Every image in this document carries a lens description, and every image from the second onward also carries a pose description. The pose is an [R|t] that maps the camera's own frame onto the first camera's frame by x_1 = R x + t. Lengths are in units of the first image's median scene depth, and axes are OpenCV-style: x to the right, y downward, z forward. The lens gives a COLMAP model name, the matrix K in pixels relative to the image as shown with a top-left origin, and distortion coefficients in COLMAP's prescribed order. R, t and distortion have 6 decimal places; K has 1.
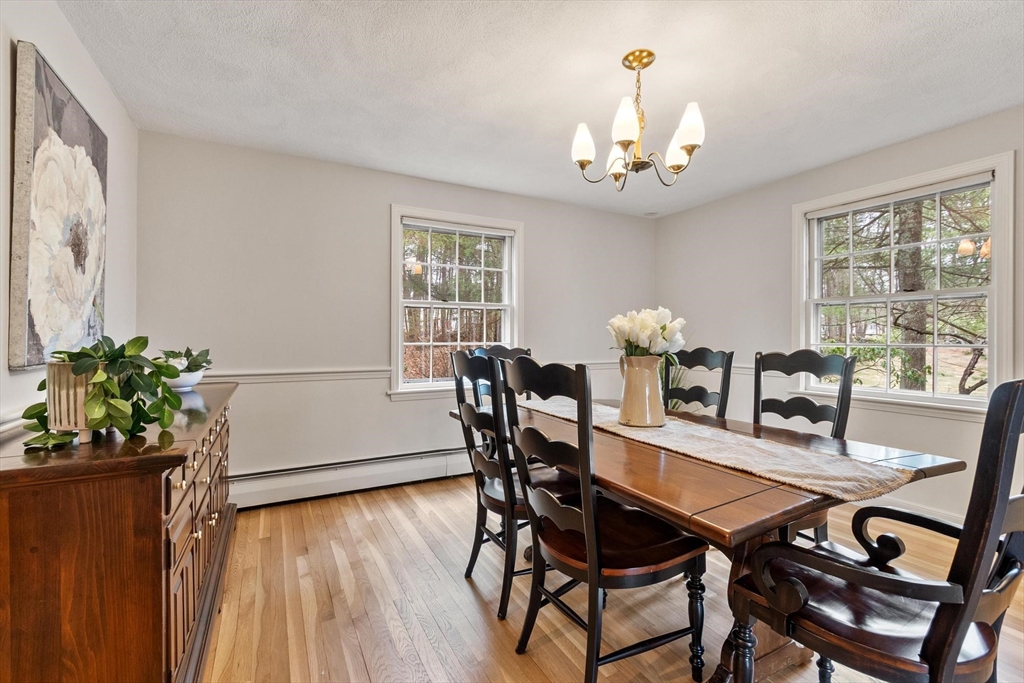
lens RADIAL K [[446.1, 0, 510.6], [0, 446.1, 335.8], [0, 0, 1]] dist [-0.001388, 0.000492]
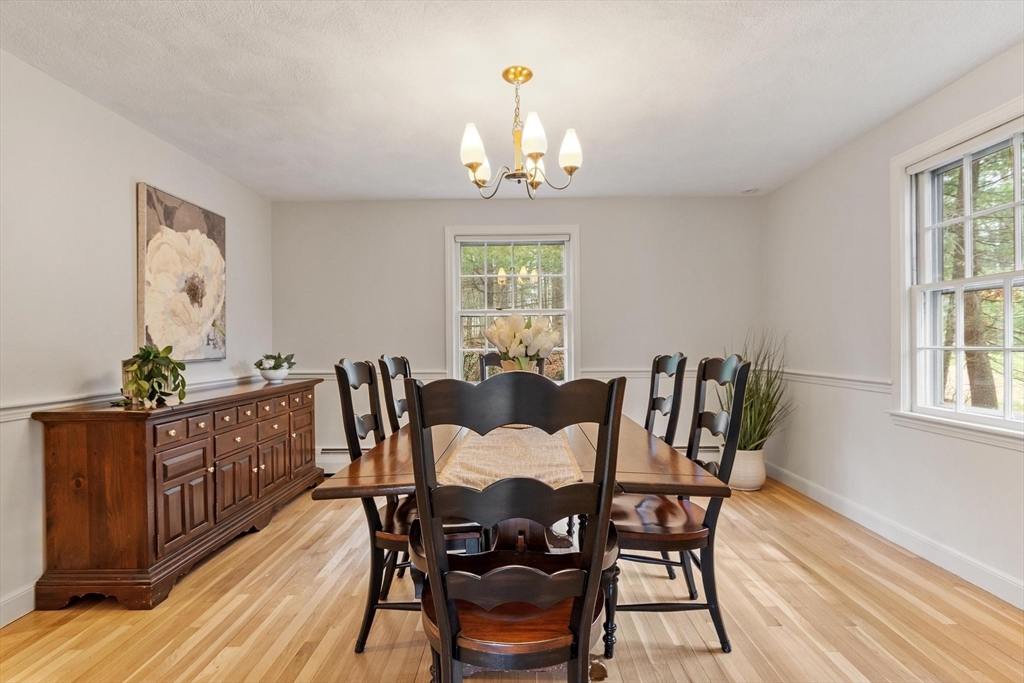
lens RADIAL K [[476.7, 0, 512.9], [0, 476.7, 345.8], [0, 0, 1]] dist [-0.013654, -0.000675]
pose [[0.878301, -0.007780, -0.478045, 0.888565], [0.012640, 0.999896, 0.006952, 0.004269], [0.477941, -0.012148, 0.878308, 0.028234]]
